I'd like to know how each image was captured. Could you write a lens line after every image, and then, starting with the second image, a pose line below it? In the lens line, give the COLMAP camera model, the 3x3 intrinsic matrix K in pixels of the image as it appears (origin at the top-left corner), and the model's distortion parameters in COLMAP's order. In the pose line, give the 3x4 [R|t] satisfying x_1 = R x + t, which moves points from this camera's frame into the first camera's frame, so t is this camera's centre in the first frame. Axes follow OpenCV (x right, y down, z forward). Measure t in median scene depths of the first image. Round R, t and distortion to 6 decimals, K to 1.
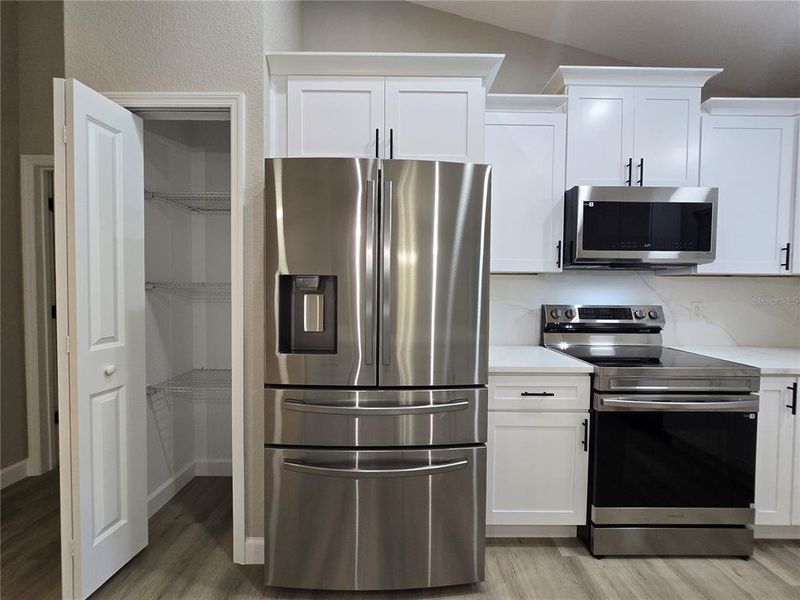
lens RADIAL K [[330.5, 0, 396.3], [0, 330.5, 297.9], [0, 0, 1]] dist [-0.009531, 0.002515]
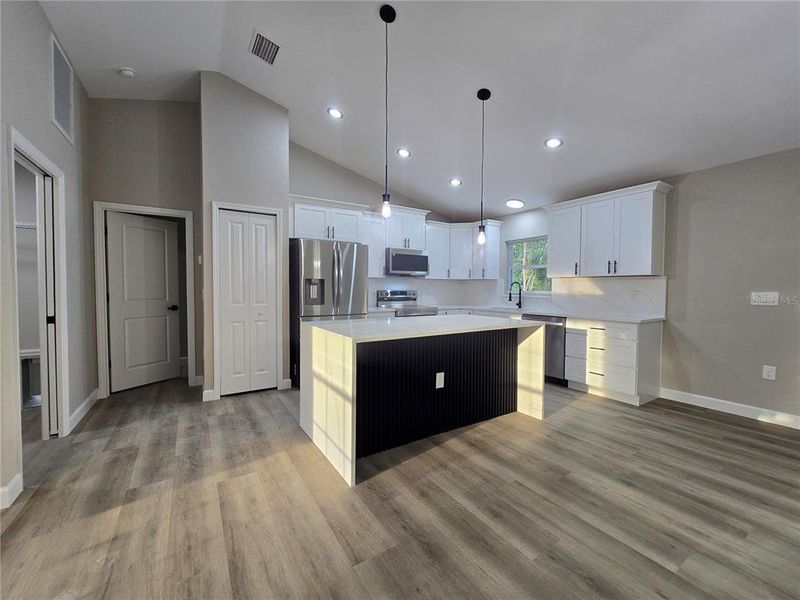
lens RADIAL K [[330.5, 0, 398.0], [0, 330.5, 298.1], [0, 0, 1]] dist [-0.009531, 0.002515]
pose [[0.847738, -0.021019, 0.529998, -0.882154], [0.016735, 0.999777, 0.012882, 0.057621], [-0.530151, -0.002051, 0.847901, -1.411184]]
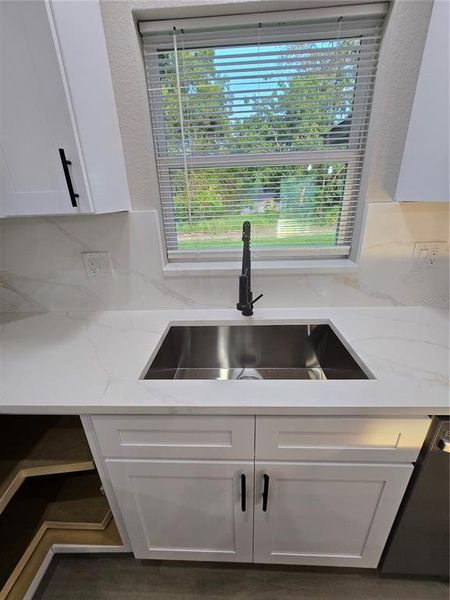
lens RADIAL K [[247.8, 0, 224.6], [0, 247.8, 300.0], [0, 0, 1]] dist [-0.009531, 0.002515]
pose [[0.045207, -0.380906, 0.923508, 0.951264], [0.061671, 0.923754, 0.377989, -0.073533], [-0.997072, 0.039866, 0.065251, 0.464076]]
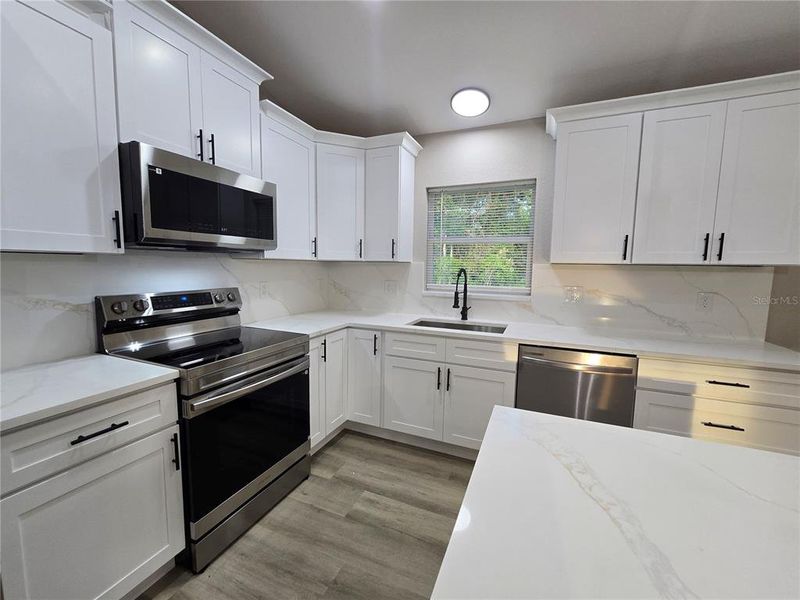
lens RADIAL K [[330.5, 0, 402.6], [0, 330.5, 298.3], [0, 0, 1]] dist [-0.009531, 0.002515]
pose [[0.390816, -0.094110, 0.915645, 0.057508], [0.014211, 0.995258, 0.096227, -0.041833], [-0.920359, -0.024594, 0.390301, 0.125404]]
